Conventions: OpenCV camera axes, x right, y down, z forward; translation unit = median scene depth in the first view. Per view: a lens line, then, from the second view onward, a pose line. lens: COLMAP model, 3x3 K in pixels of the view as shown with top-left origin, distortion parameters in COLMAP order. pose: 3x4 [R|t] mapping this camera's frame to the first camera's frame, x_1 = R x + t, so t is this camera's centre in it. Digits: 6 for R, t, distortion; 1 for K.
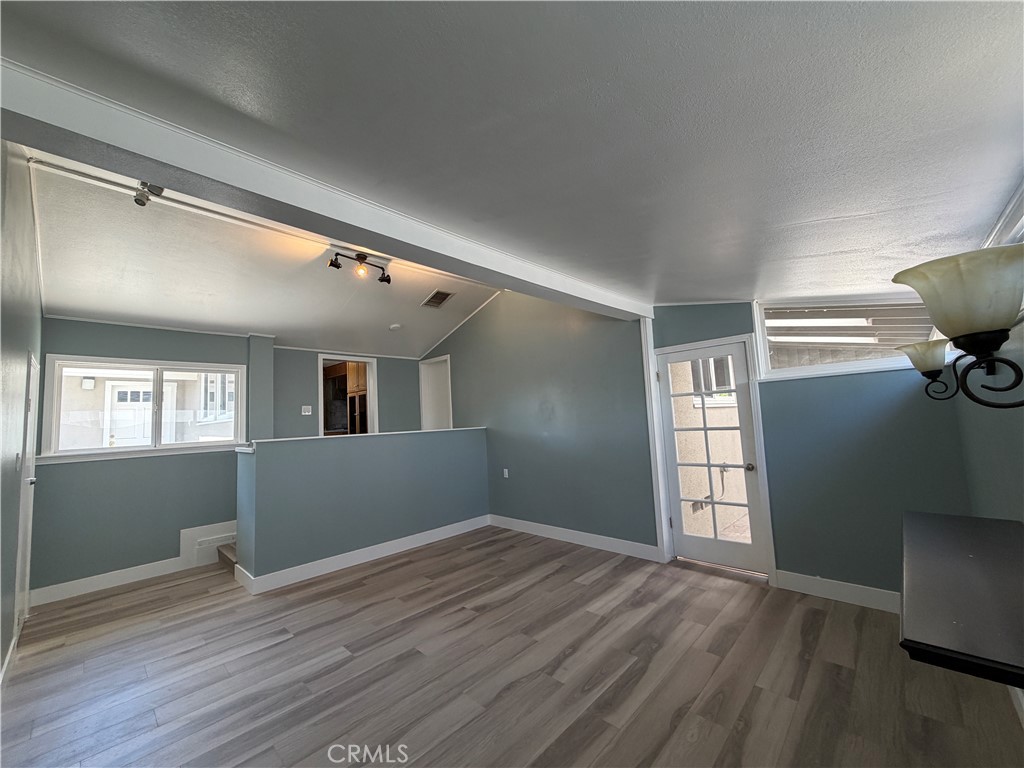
lens RADIAL K [[405.3, 0, 511.8], [0, 405.3, 383.5], [0, 0, 1]] dist [0.000720, -0.000449]
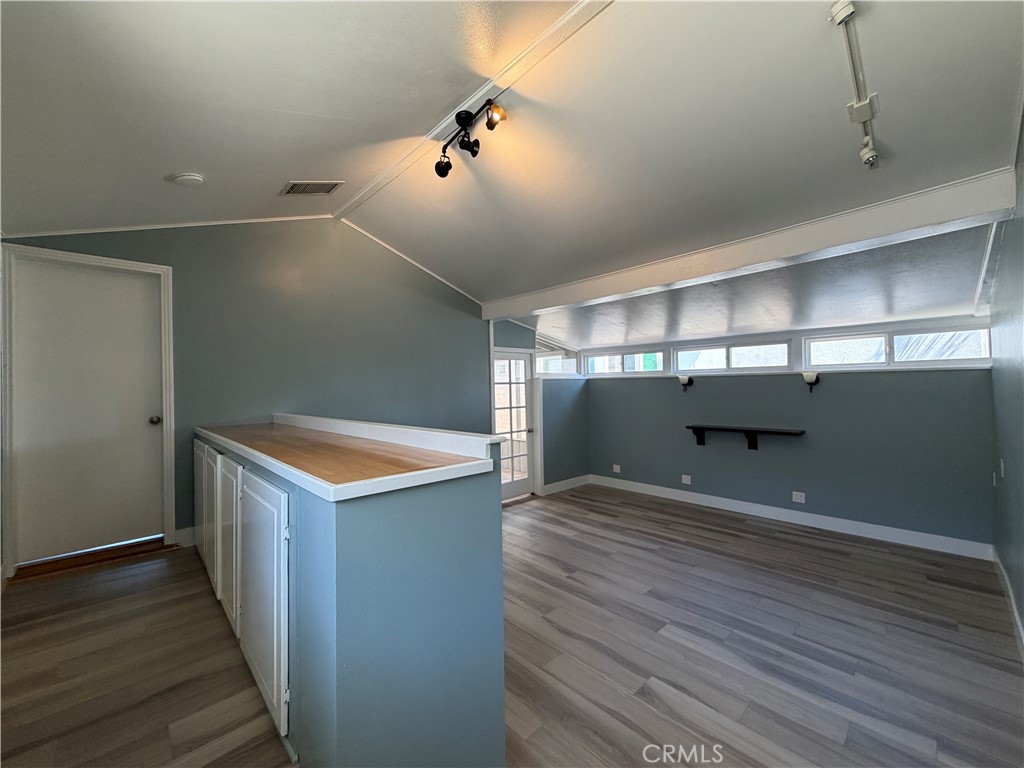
lens RADIAL K [[405.3, 0, 511.7], [0, 405.3, 384.6], [0, 0, 1]] dist [0.000720, -0.000449]
pose [[0.049712, 0.059807, 0.996971, -1.313714], [-0.079336, 0.995288, -0.055750, 0.150889], [-0.995608, -0.076325, 0.054222, 1.248976]]
